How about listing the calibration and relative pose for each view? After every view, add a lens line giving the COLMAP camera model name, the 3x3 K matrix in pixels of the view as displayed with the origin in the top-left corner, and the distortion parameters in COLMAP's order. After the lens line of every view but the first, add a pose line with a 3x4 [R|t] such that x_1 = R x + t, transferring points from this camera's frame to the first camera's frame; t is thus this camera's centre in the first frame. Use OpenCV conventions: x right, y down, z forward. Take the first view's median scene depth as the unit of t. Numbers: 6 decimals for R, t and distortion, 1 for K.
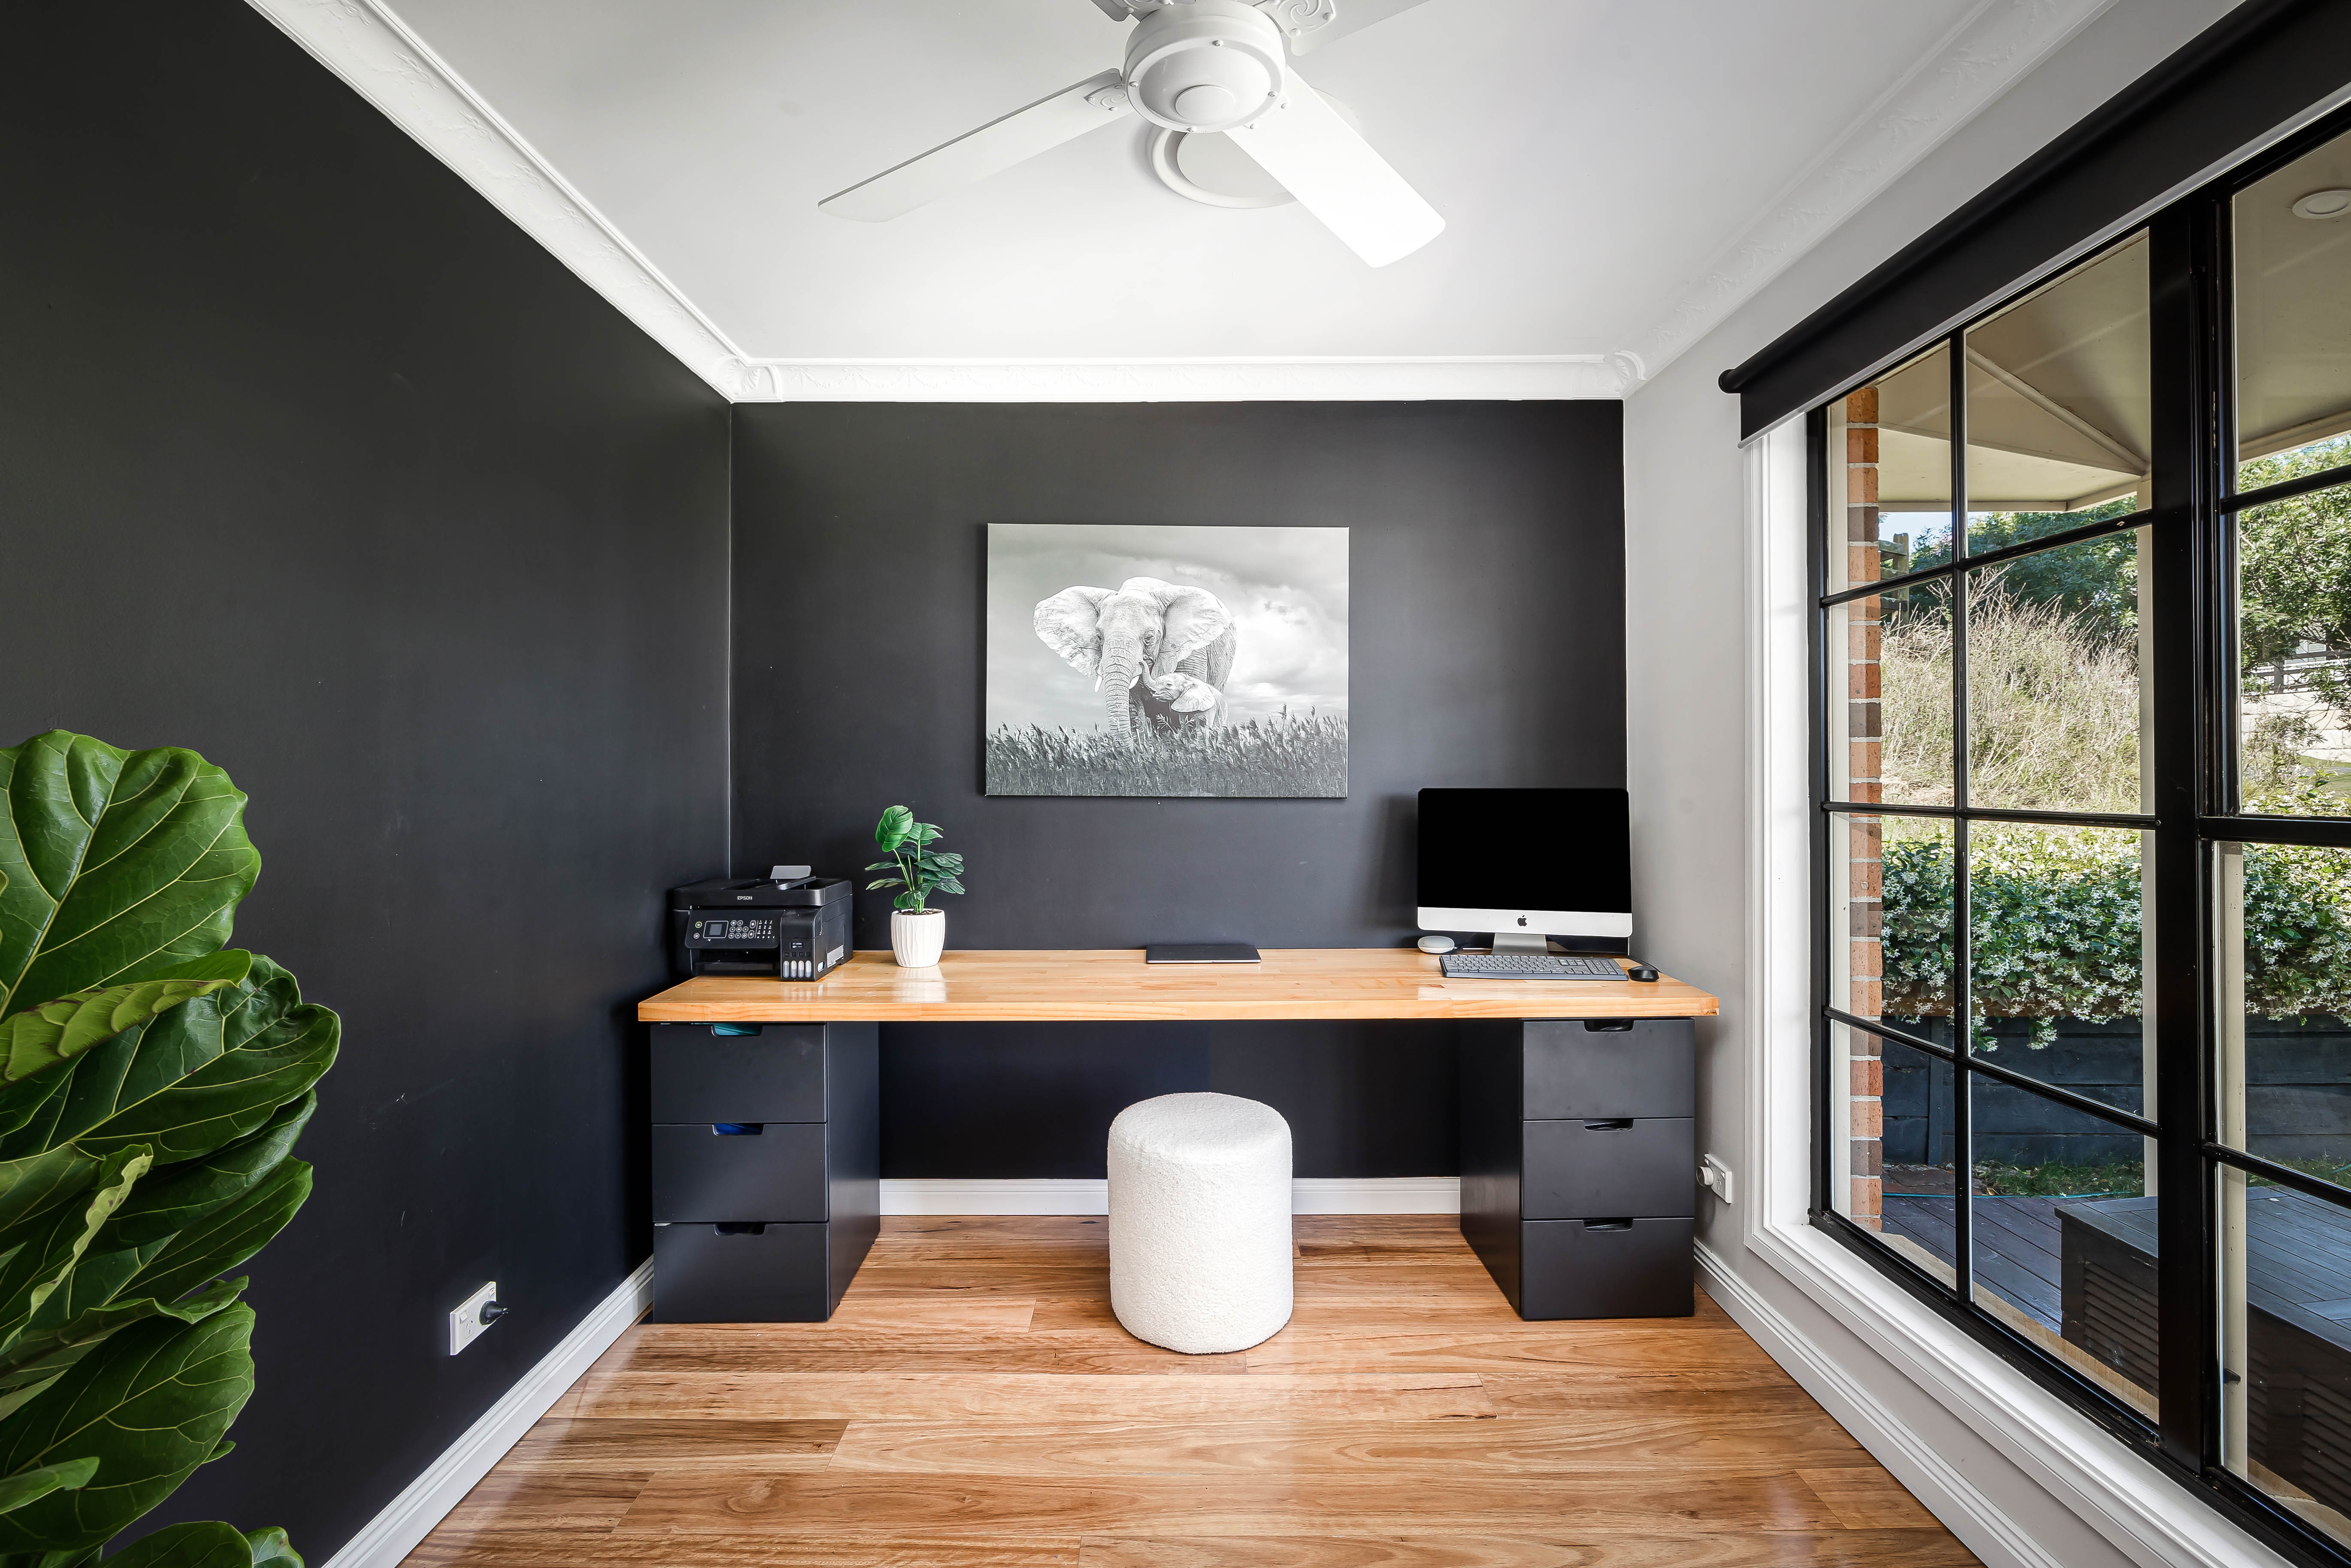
lens RADIAL K [[1070.7, 0, 1177.1], [0, 1070.7, 781.2], [0, 0, 1]] dist [-0.001127, -0.000133]
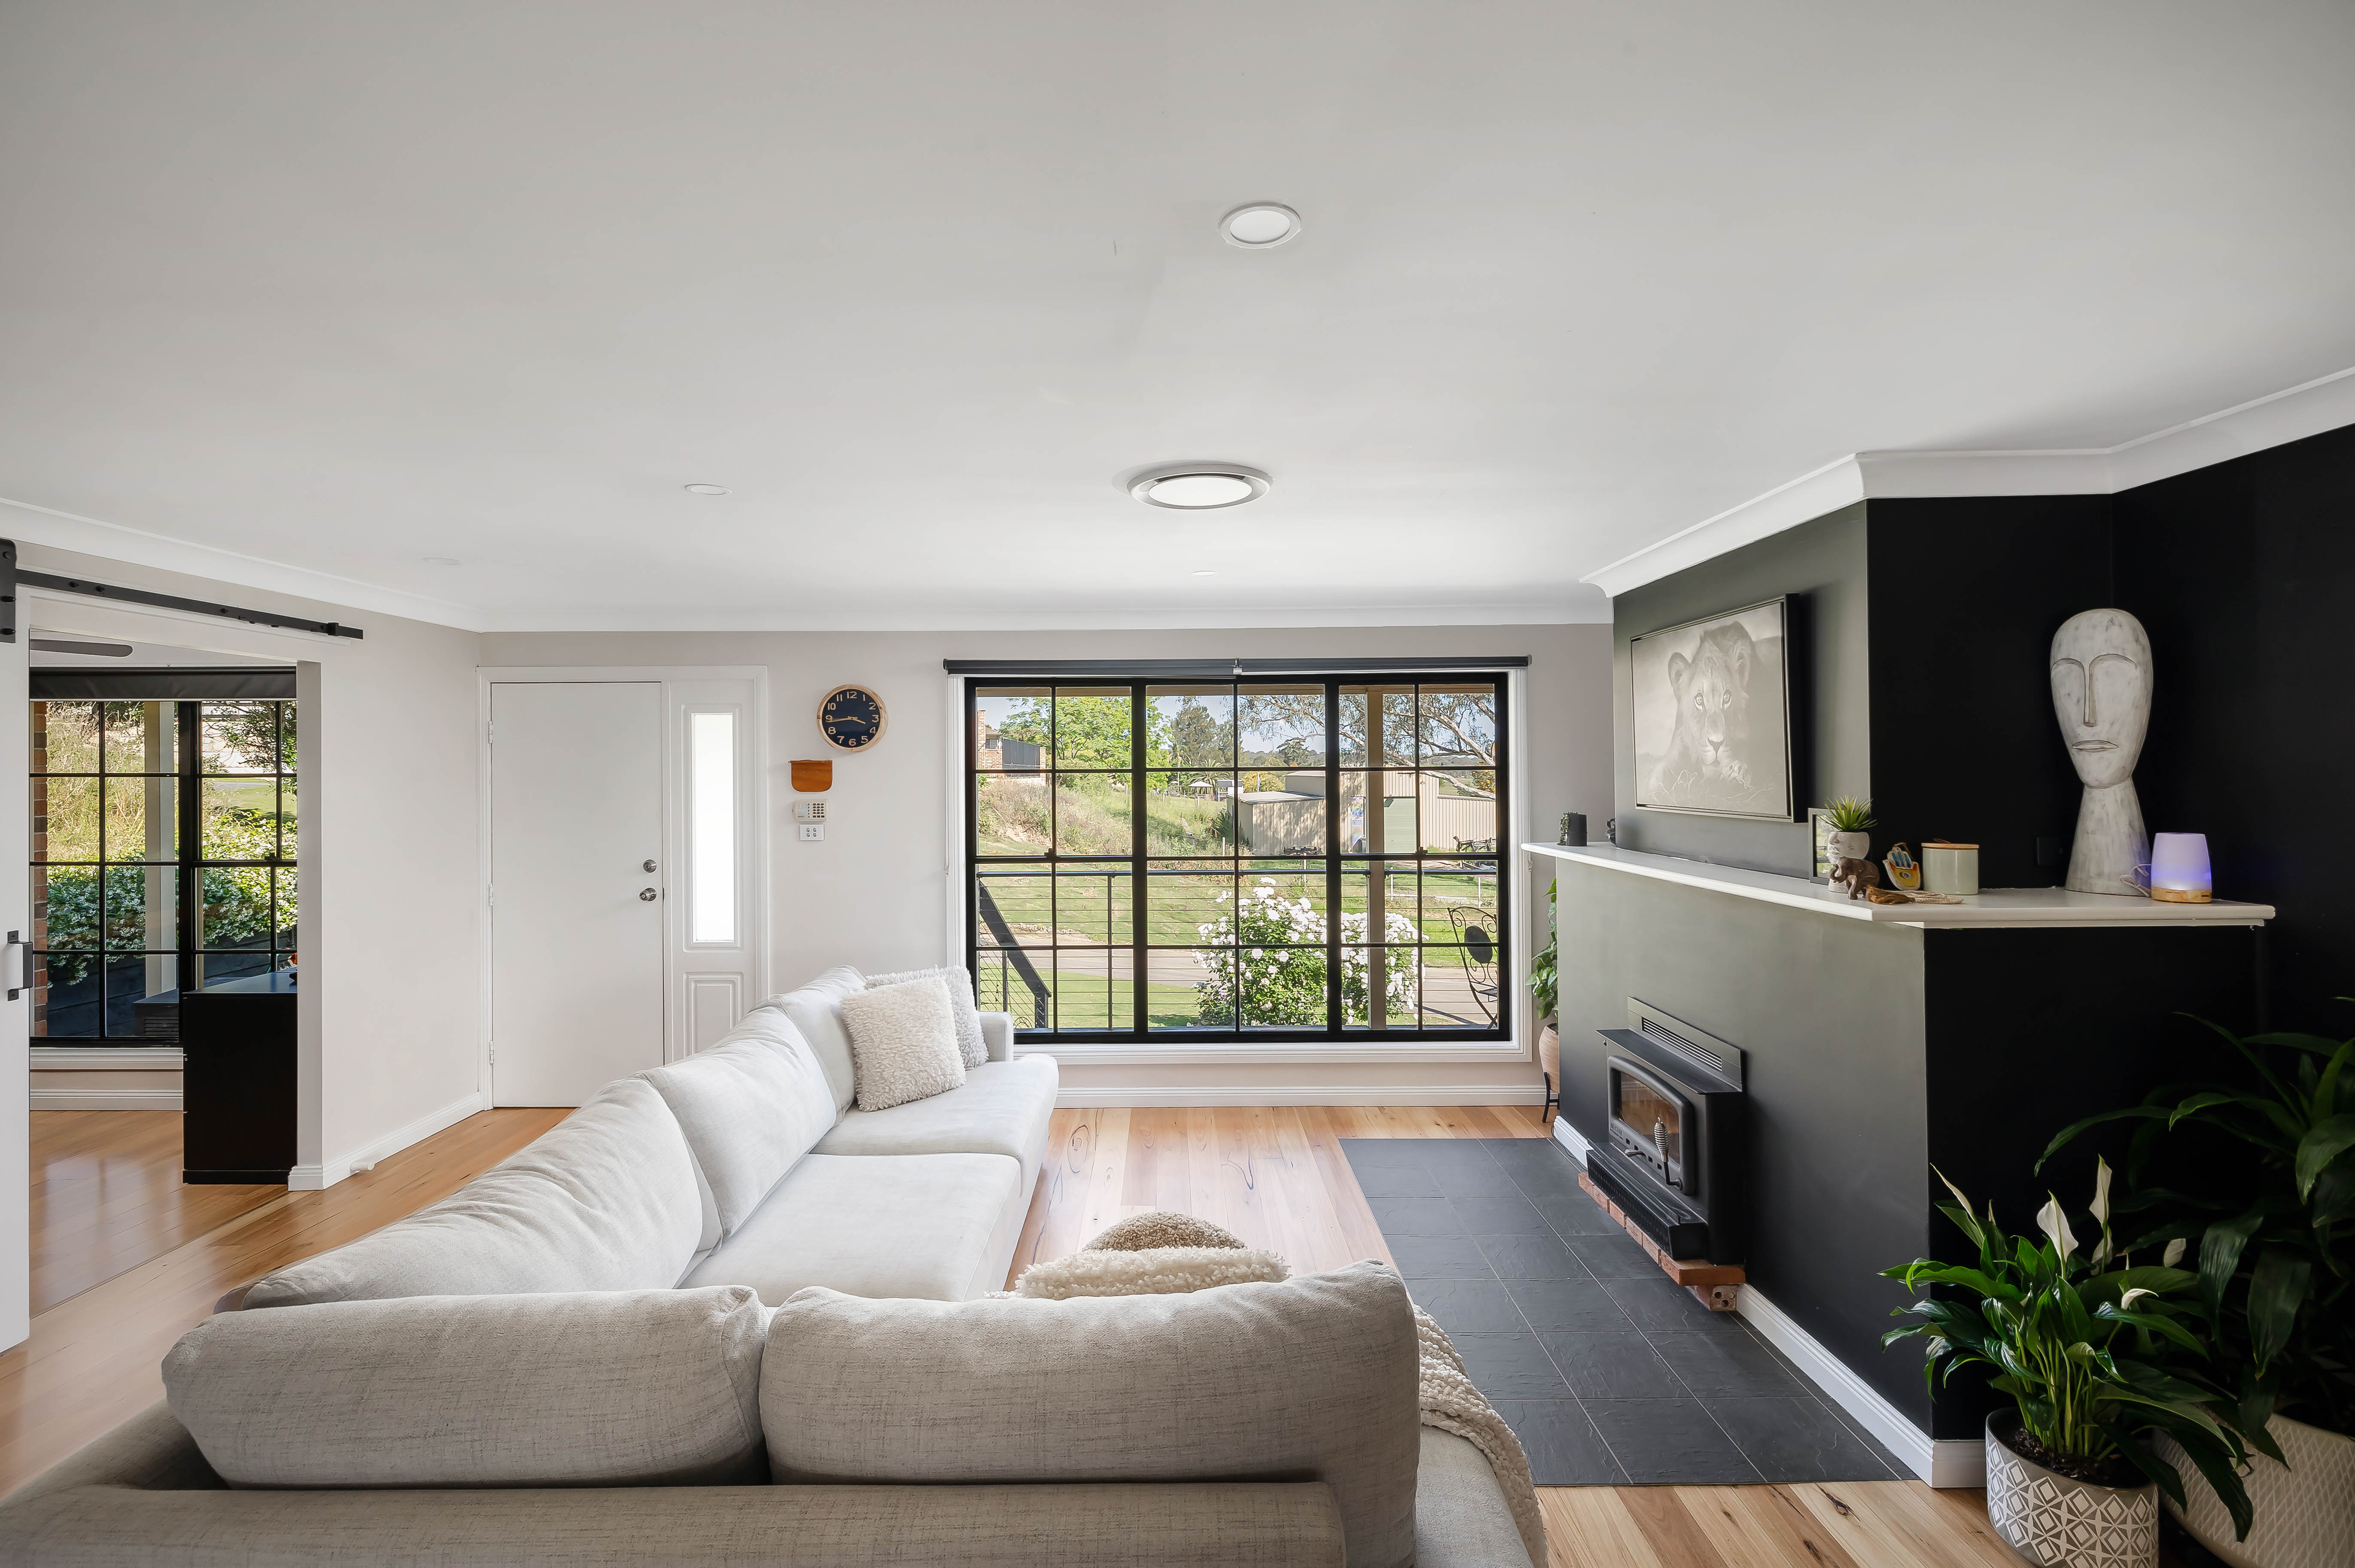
lens RADIAL K [[1002.8, 0, 1178.3], [0, 1002.8, 778.5], [0, 0, 1]] dist [0.000829, 0.000053]
pose [[-0.012867, -0.004900, 0.999905, -0.917223], [0.003410, 0.999982, 0.004945, -0.096670], [-0.999911, 0.003473, -0.012850, -0.842797]]
